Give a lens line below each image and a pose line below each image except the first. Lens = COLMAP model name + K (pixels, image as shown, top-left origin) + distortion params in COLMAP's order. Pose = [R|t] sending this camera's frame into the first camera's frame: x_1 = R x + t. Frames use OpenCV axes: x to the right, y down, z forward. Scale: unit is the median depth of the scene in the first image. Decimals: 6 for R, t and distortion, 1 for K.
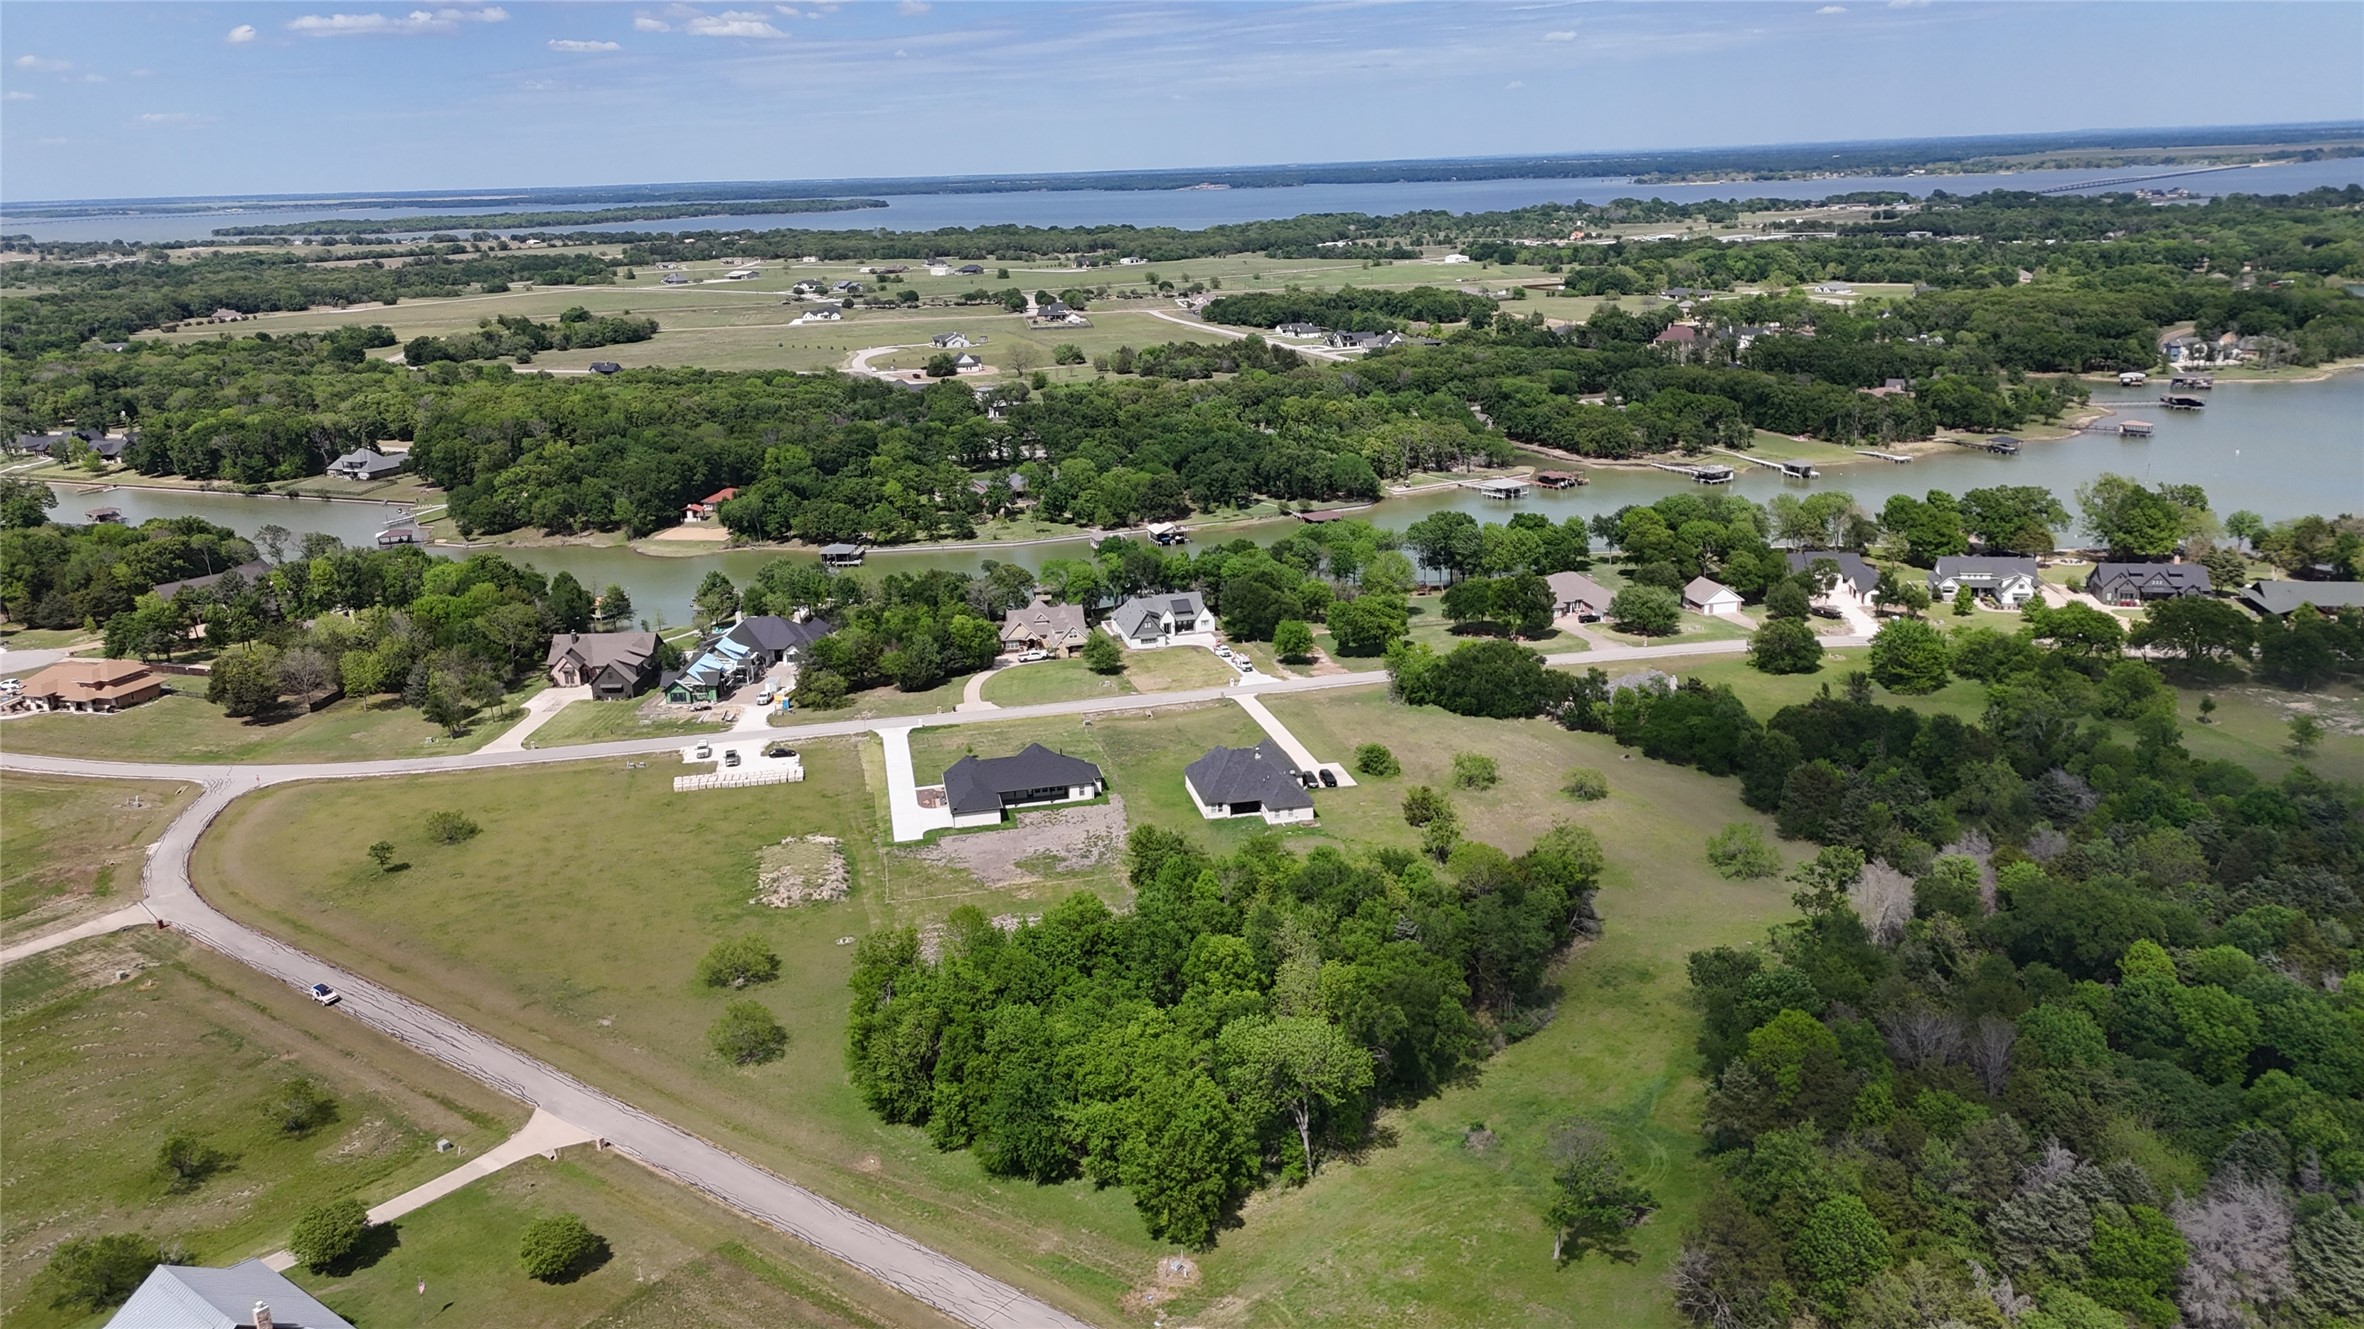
lens RADIAL K [[1727.9, 0, 1182.3], [0, 1727.9, 664.4], [0, 0, 1]] dist [0.120449, -0.188353]
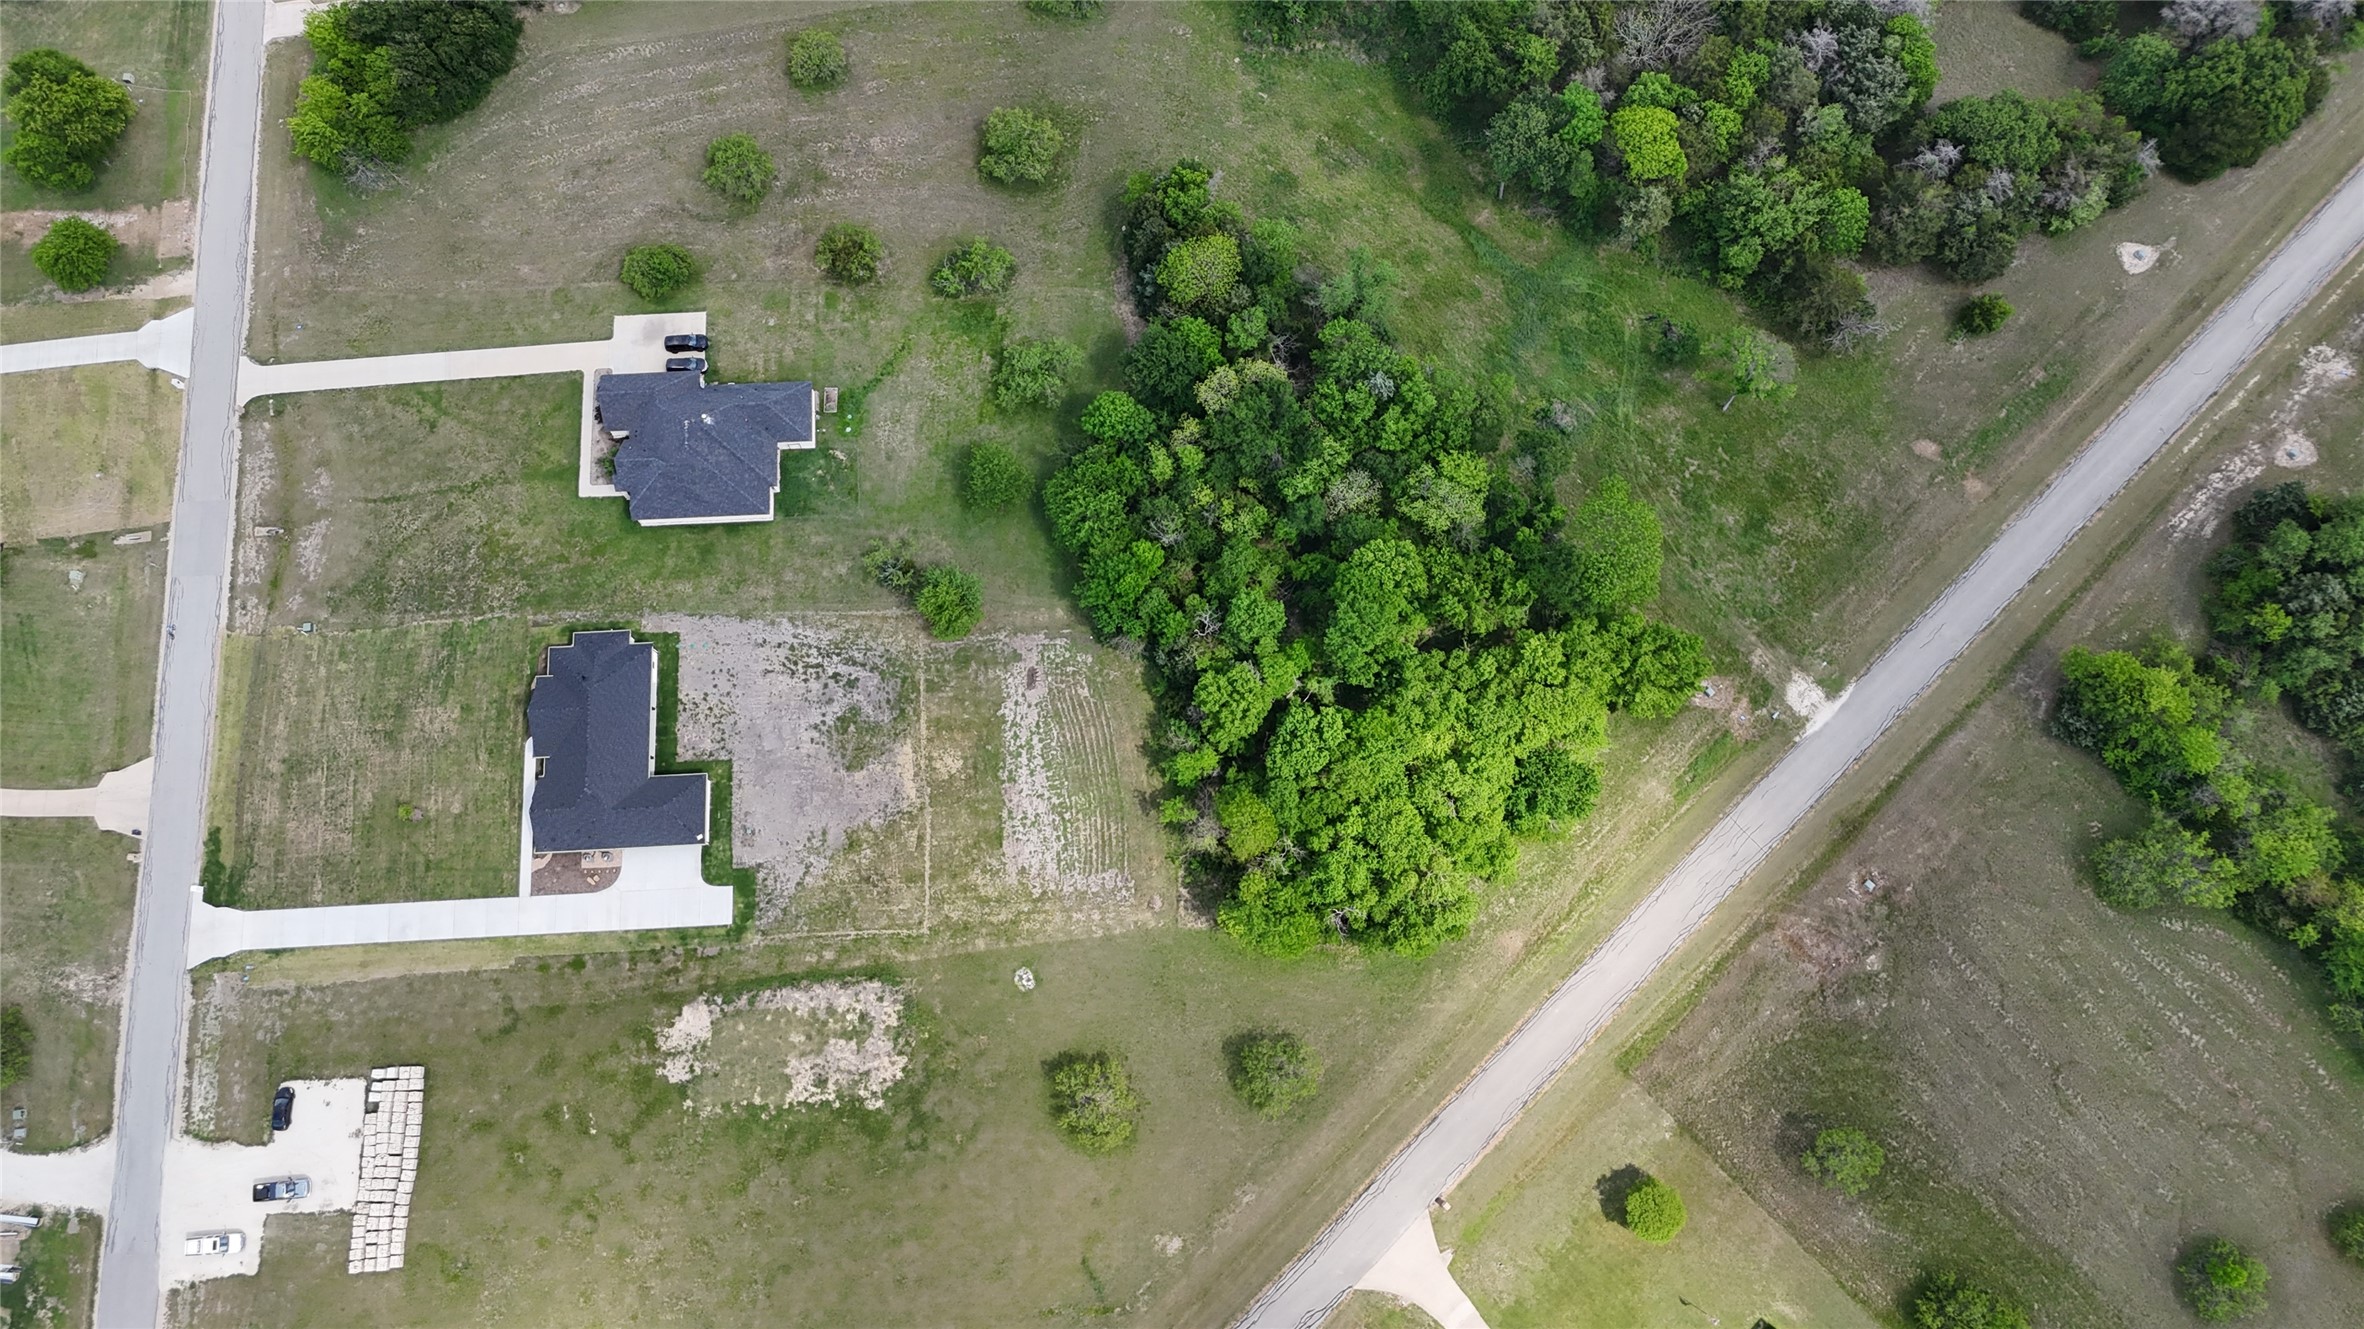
lens RADIAL K [[1727.9, 0, 1182.3], [0, 1727.9, 664.4], [0, 0, 1]] dist [0.120449, -0.188353]
pose [[0.155242, -0.951964, 0.263941, -0.208117], [0.286993, 0.299118, 0.910035, -0.505208], [-0.945270, -0.065526, 0.319642, 0.540183]]
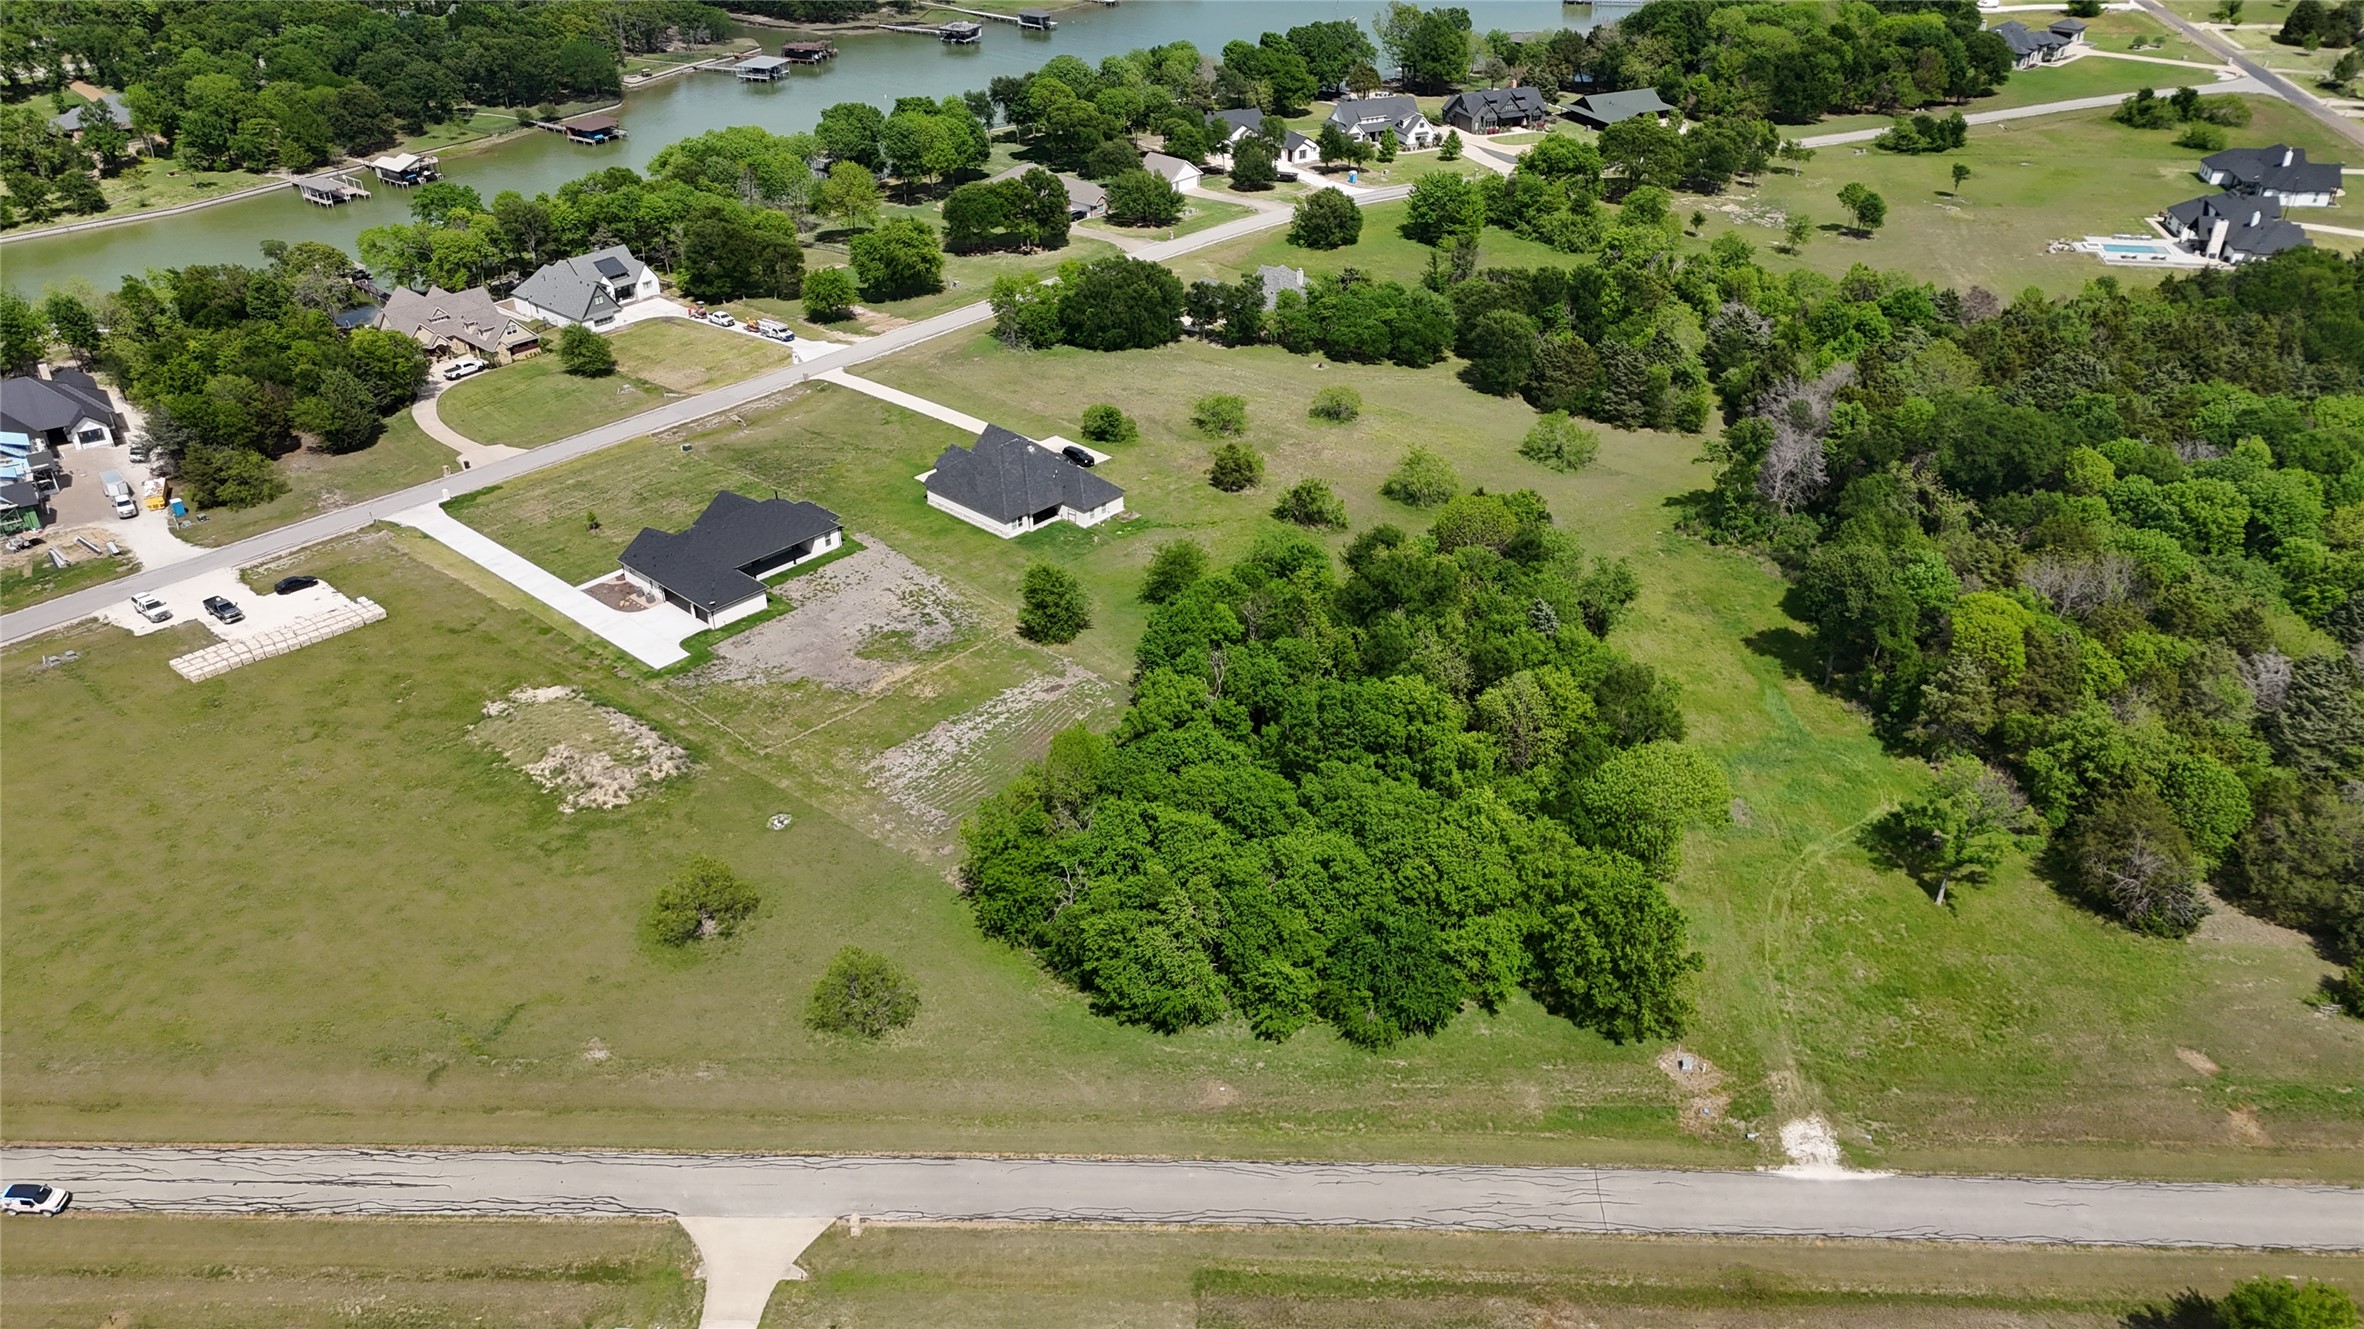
lens RADIAL K [[1735.0, 0, 1187.0], [0, 1735.0, 667.4], [0, 0, 1]] dist [0.065182, -0.049809]
pose [[0.809310, -0.271561, 0.520837, -0.333655], [0.138966, 0.950059, 0.279420, -0.063435], [-0.570706, -0.153759, 0.806630, 0.270410]]
